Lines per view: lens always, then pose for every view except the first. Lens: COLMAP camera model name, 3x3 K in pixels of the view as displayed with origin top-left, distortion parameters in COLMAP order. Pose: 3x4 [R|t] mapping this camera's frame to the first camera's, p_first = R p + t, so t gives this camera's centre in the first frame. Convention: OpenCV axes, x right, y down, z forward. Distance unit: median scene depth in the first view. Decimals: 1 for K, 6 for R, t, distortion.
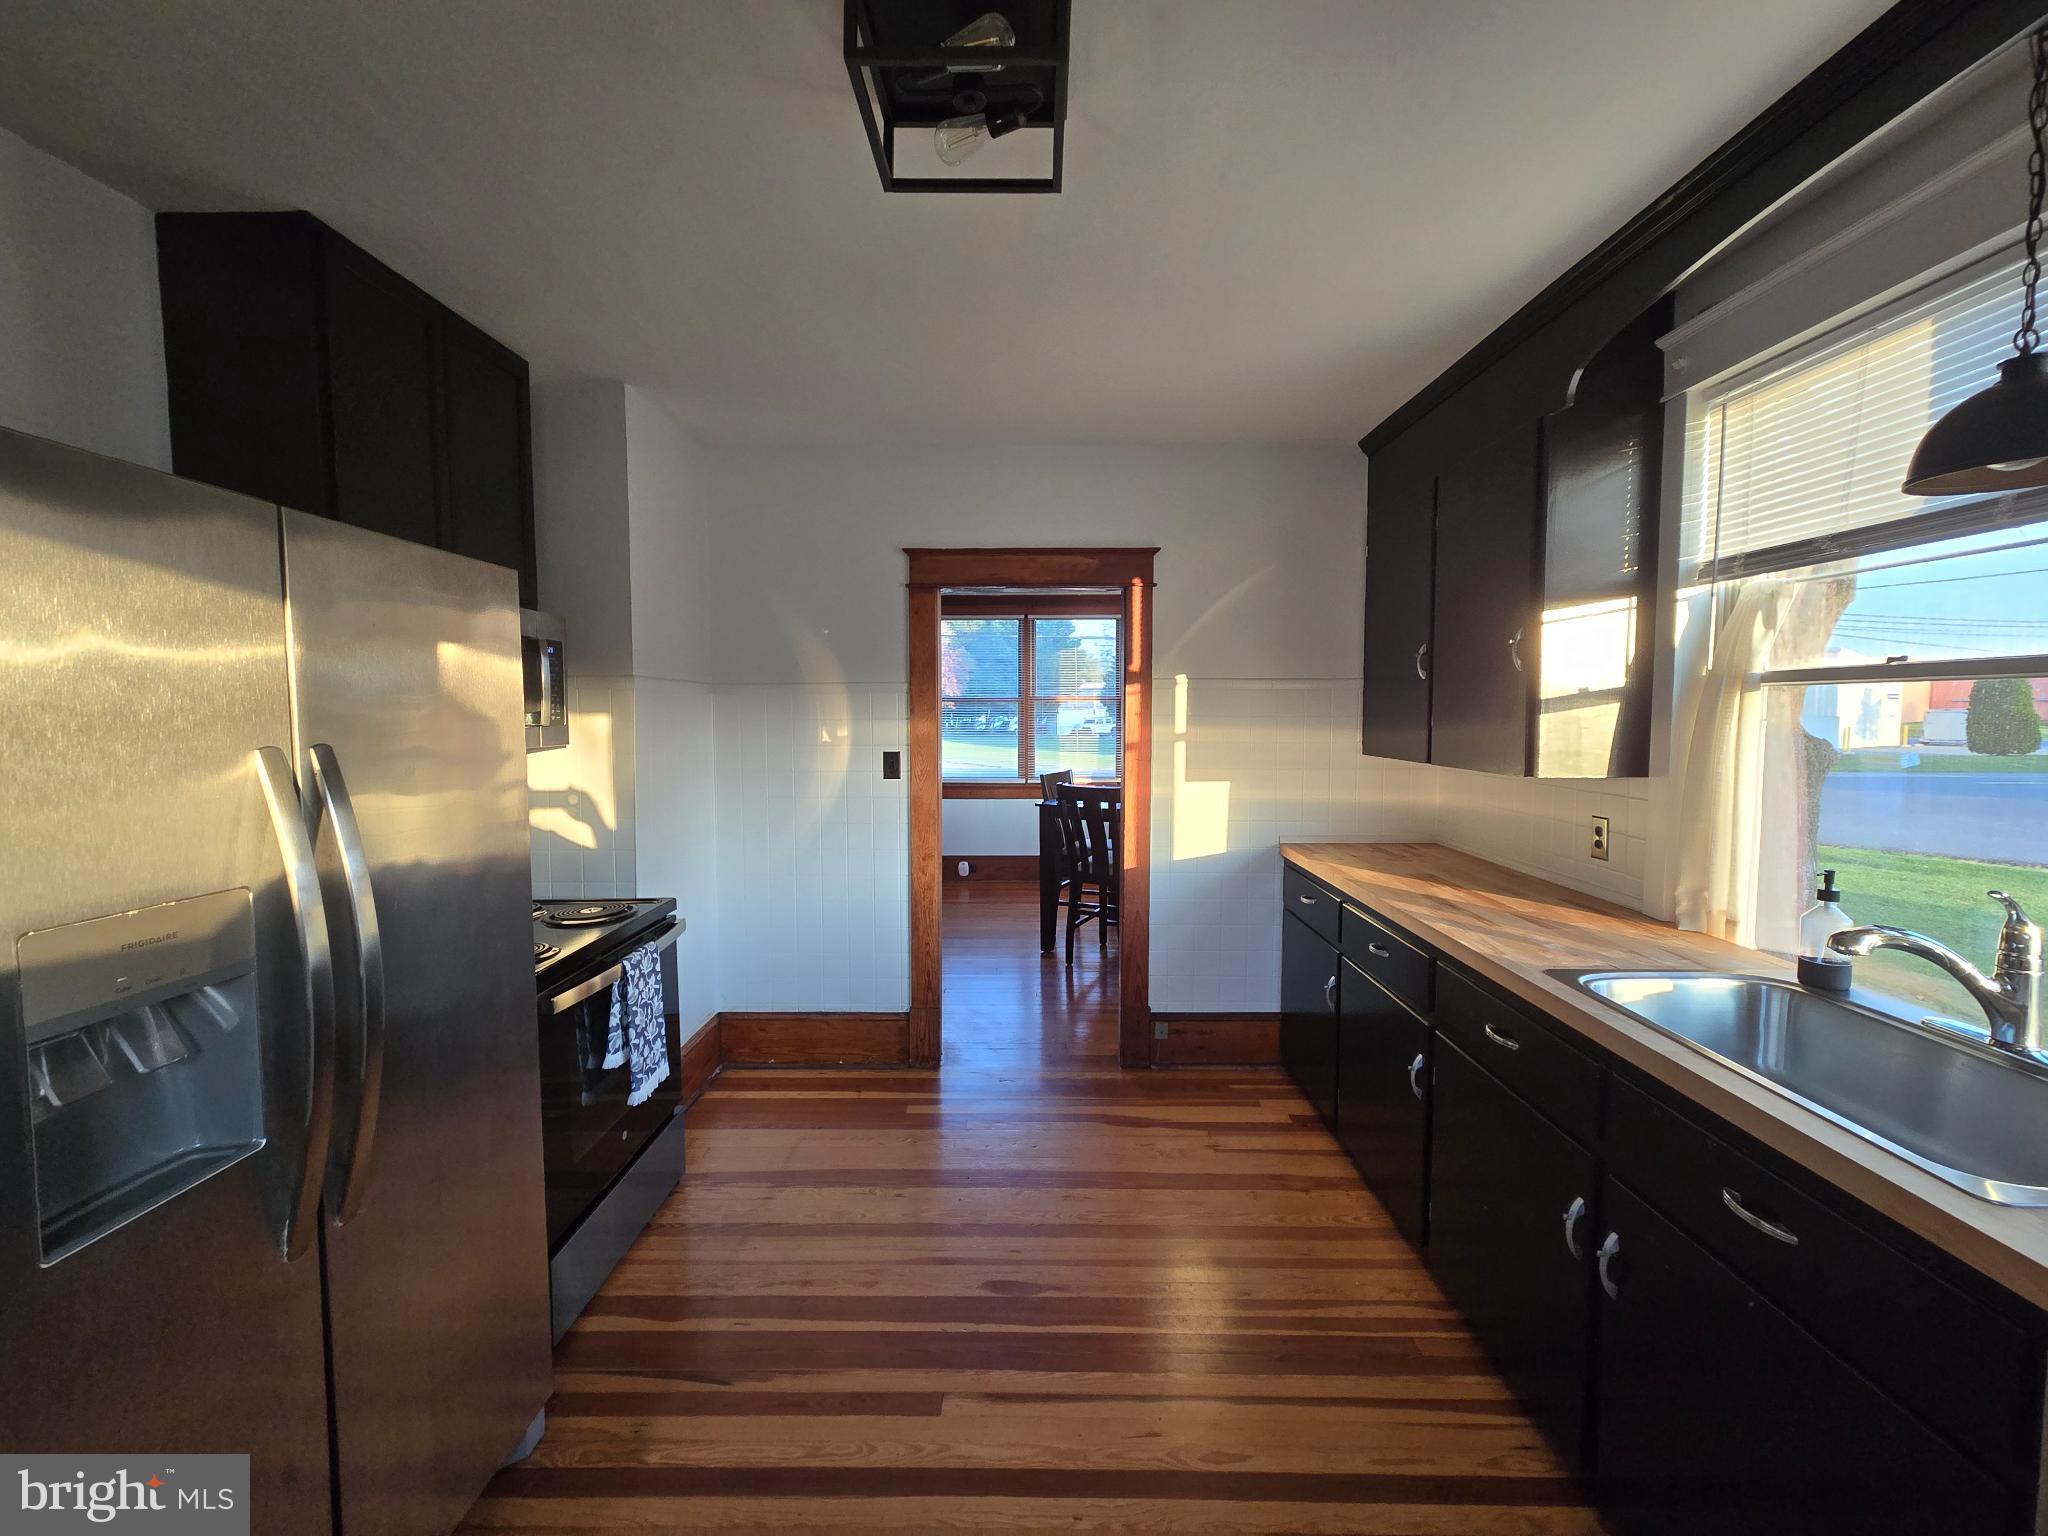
lens RADIAL K [[840.4, 0, 1017.1], [0, 840.4, 761.1], [0, 0, 1]] dist [0.001189, 0.000781]
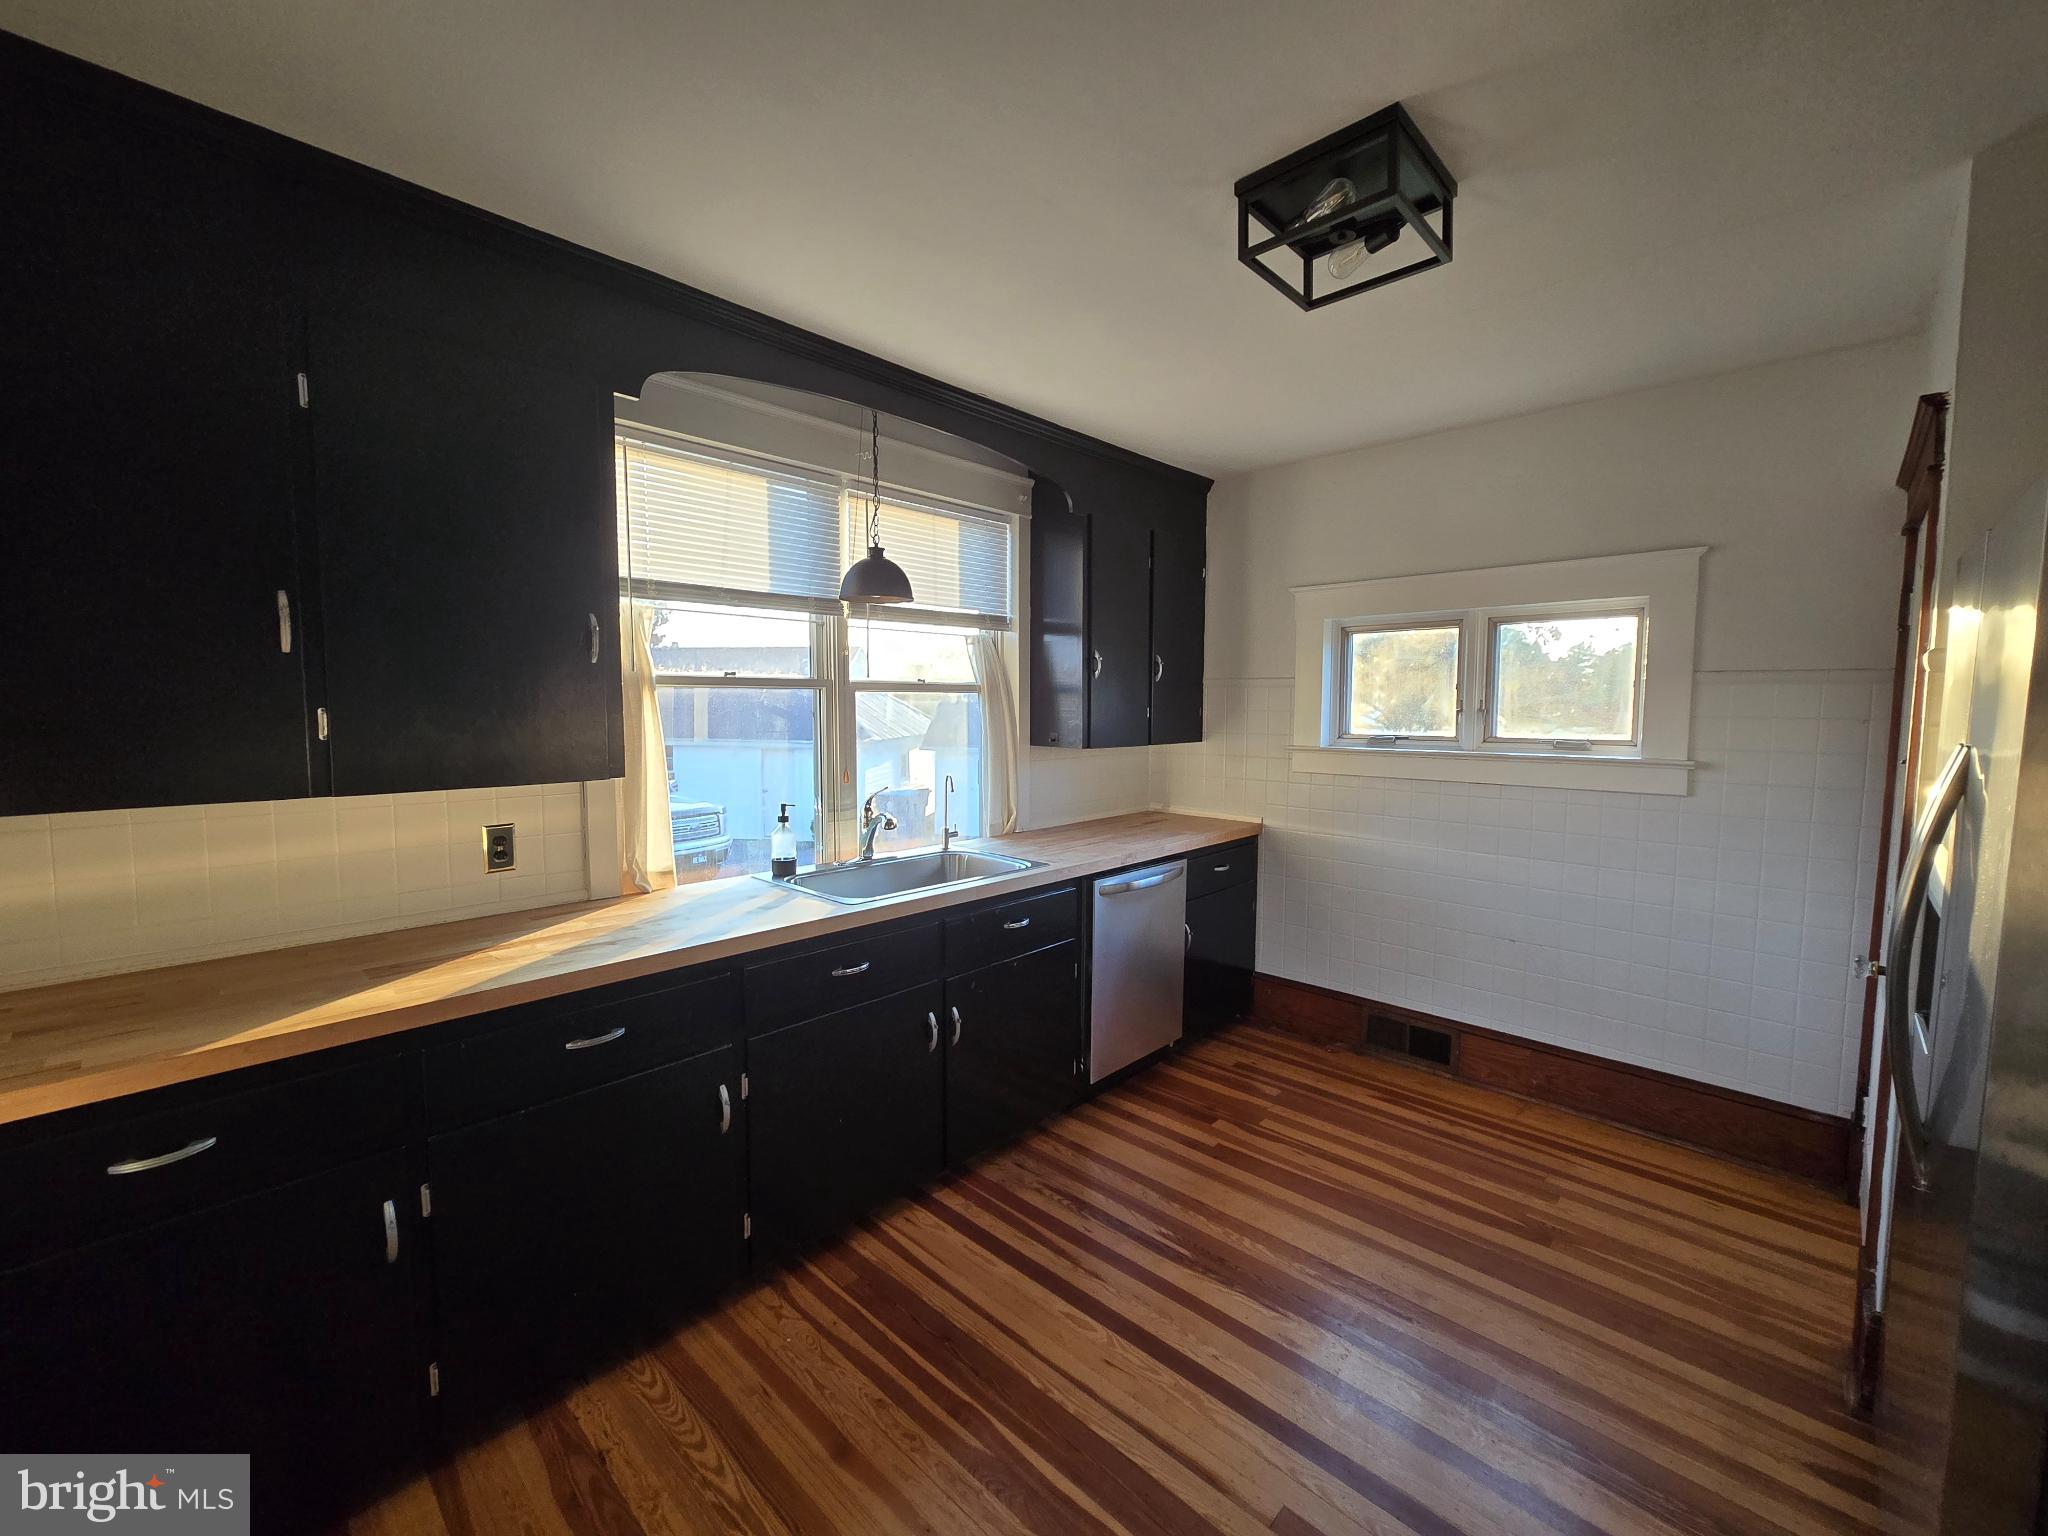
lens RADIAL K [[840.4, 0, 1024.5], [0, 840.4, 767.1], [0, 0, 1]] dist [0.001189, 0.000781]
pose [[-0.737596, -0.054412, 0.673046, -0.345010], [0.041244, 0.991257, 0.125337, -0.090842], [-0.673982, 0.120207, -0.728903, 1.343932]]
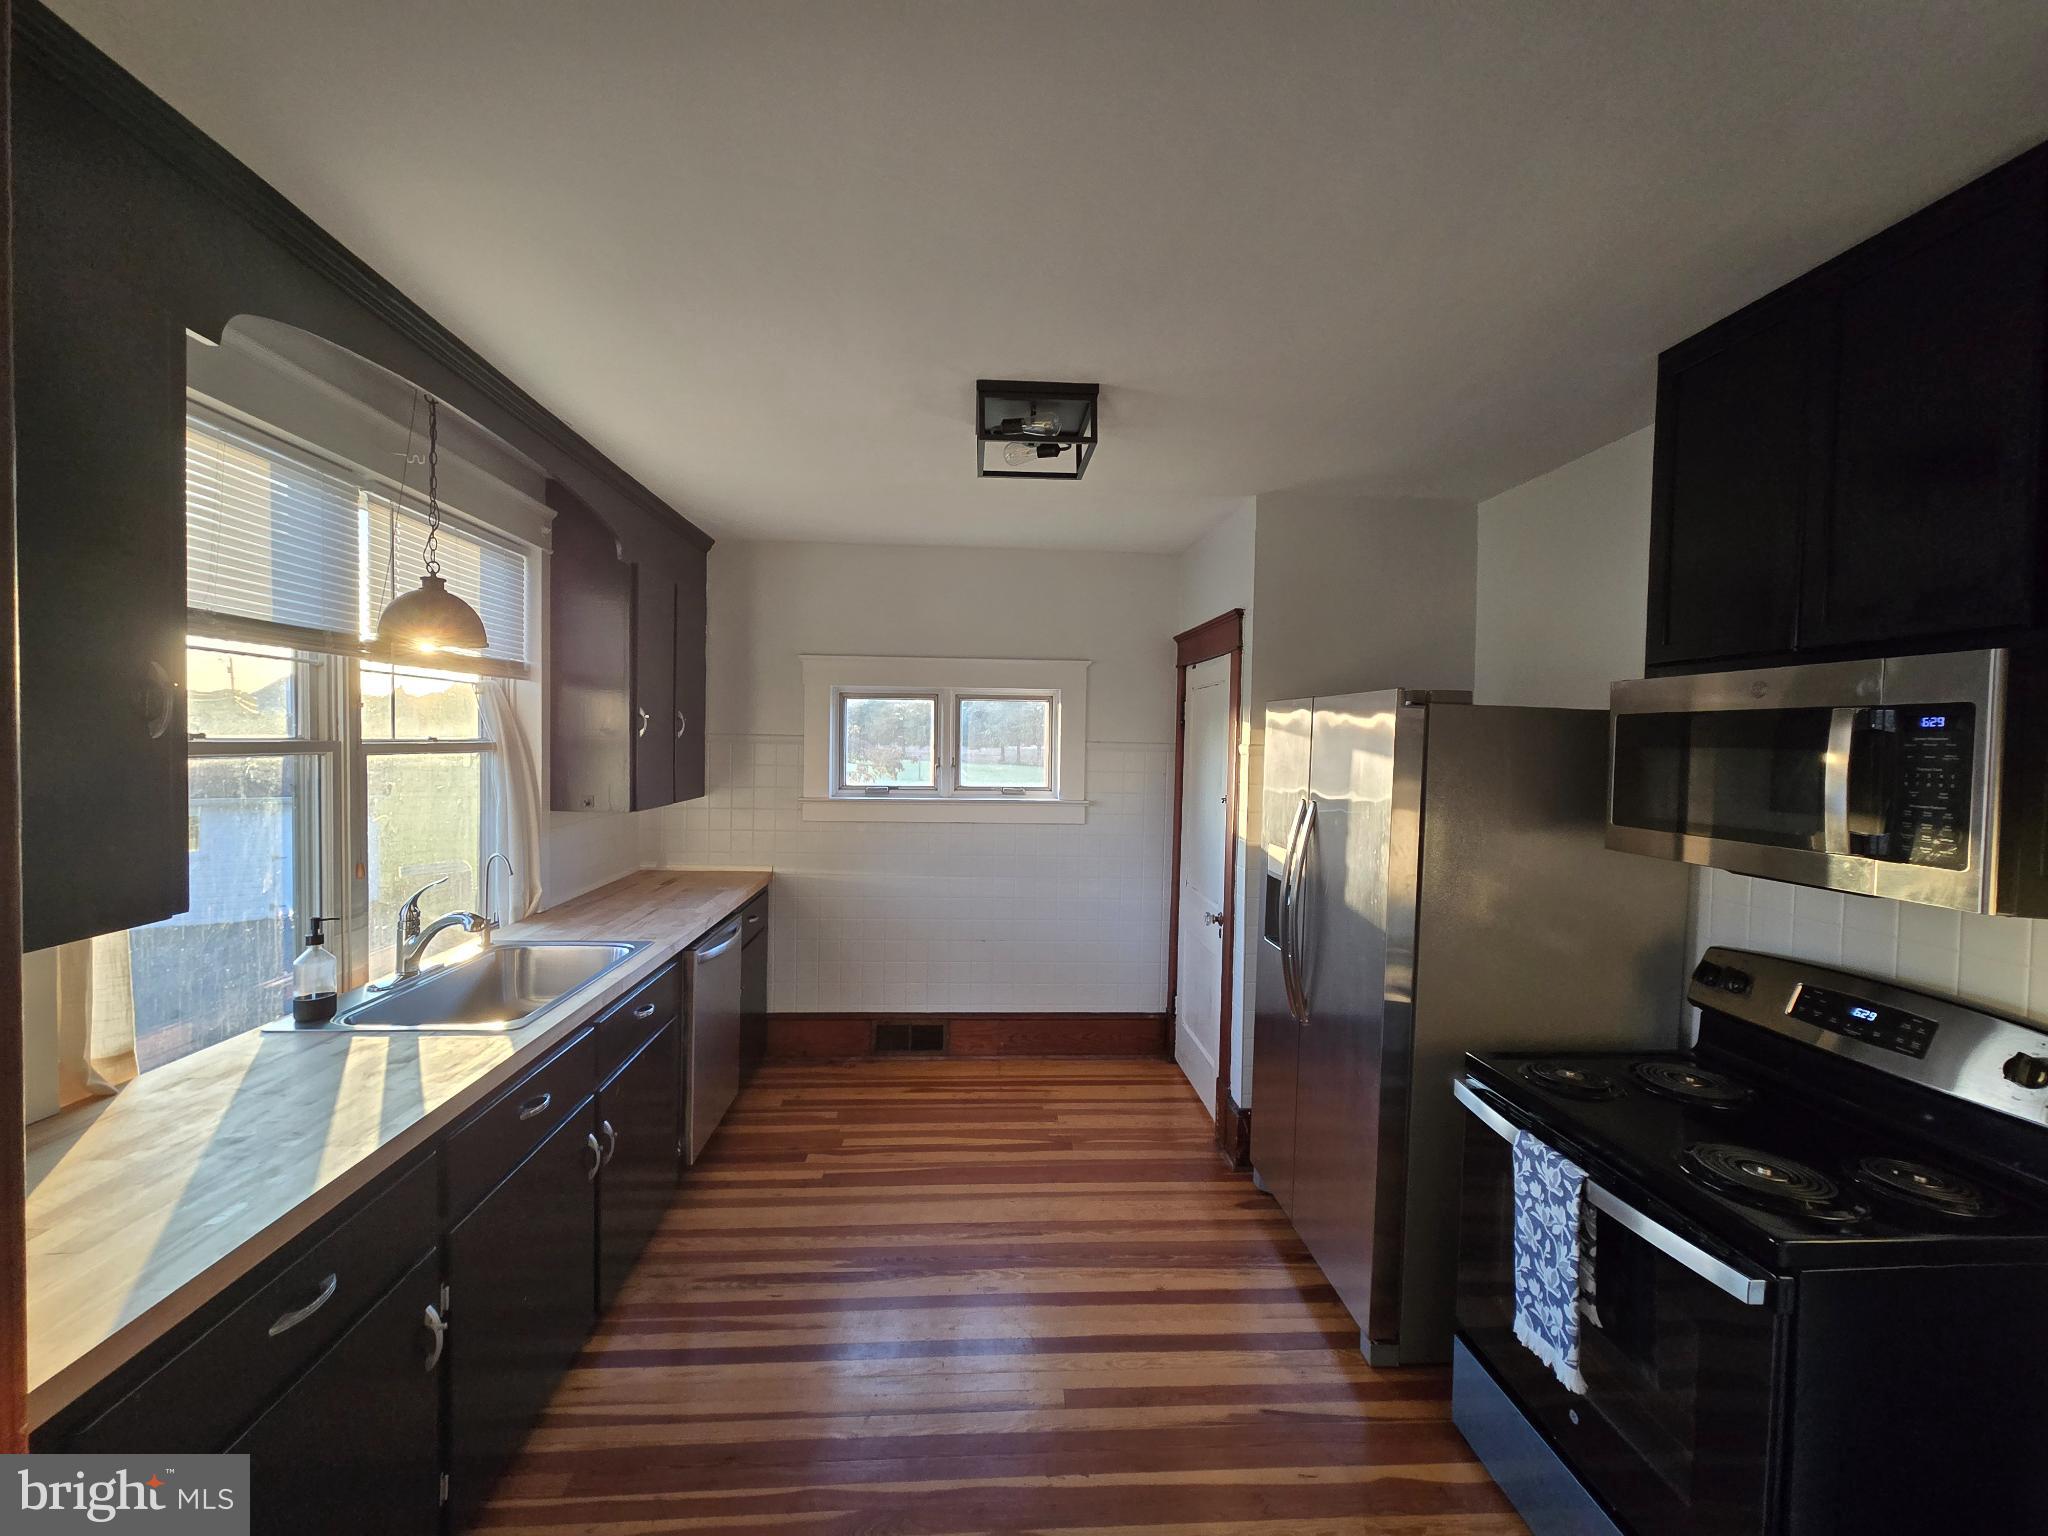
lens RADIAL K [[840.4, 0, 1019.9], [0, 840.4, 766.2], [0, 0, 1]] dist [0.001189, 0.000781]
pose [[-0.995930, -0.013635, -0.089087, 0.066886], [-0.022343, 0.994986, 0.097490, -0.156433], [0.087311, 0.099084, -0.991241, 1.603979]]
